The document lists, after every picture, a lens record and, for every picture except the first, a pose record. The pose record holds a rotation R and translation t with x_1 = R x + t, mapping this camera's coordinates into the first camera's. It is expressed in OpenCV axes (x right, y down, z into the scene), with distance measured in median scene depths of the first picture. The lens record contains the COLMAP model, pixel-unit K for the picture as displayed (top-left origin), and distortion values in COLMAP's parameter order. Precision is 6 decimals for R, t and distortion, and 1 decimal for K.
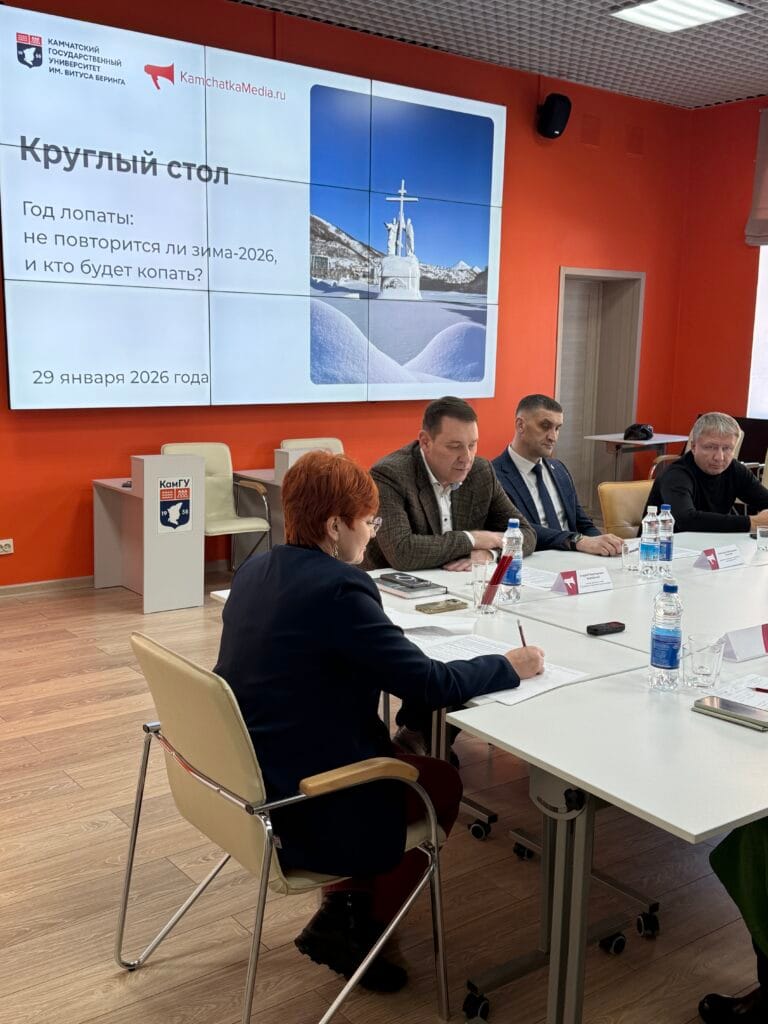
lens RADIAL K [[1054.7, 0, 384.0], [0, 1054.7, 512.0], [0, 0, 1]] dist [0.001224, 0.004435]
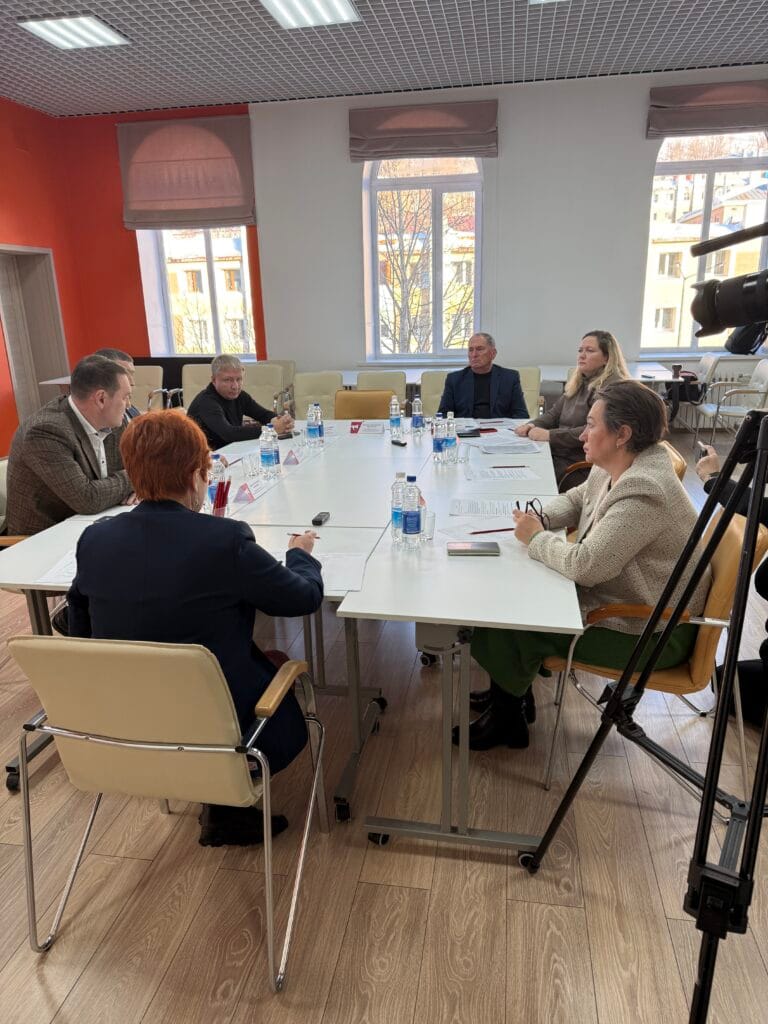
lens RADIAL K [[707.4, 0, 384.0], [0, 707.4, 512.0], [0, 0, 1]] dist [0.041992, -0.046073]
pose [[0.724446, -0.222016, 0.652600, -0.192237], [0.137668, 0.974240, 0.178614, -0.029691], [-0.675444, -0.039554, 0.736350, 0.154891]]
